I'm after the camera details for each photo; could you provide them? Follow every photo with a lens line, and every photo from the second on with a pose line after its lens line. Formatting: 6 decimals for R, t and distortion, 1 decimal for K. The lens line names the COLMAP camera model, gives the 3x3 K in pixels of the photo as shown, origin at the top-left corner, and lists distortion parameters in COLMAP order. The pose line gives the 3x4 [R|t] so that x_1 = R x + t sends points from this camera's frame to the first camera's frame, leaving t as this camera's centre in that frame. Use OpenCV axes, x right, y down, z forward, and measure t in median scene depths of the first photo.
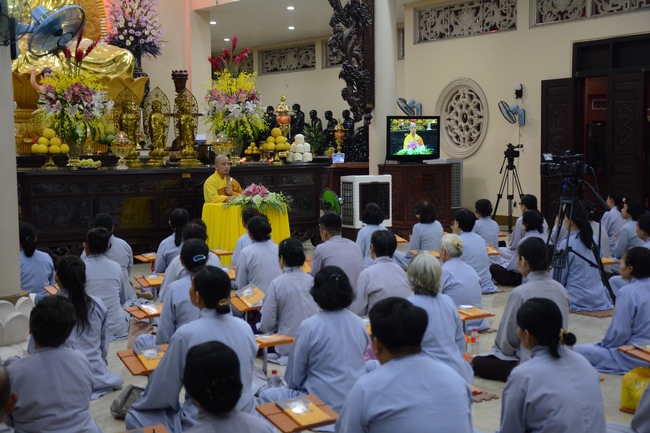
lens RADIAL K [[1081.1, 0, 325.0], [0, 1081.1, 216.5], [0, 0, 1]] dist [0.402651, 0.027830]
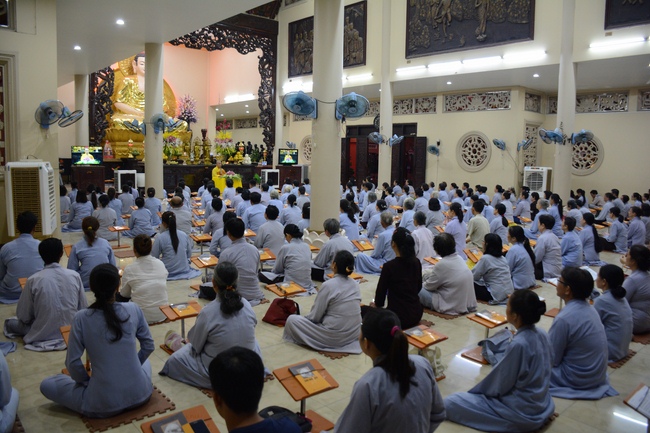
lens RADIAL K [[529.5, 0, 325.0], [0, 529.5, 216.5], [0, 0, 1]] dist [-0.003550, 0.001397]
pose [[0.994420, 0.019864, 0.103607, 0.036781], [-0.024464, 0.998762, 0.043320, 0.020498], [-0.102619, -0.045613, 0.993674, -0.379002]]
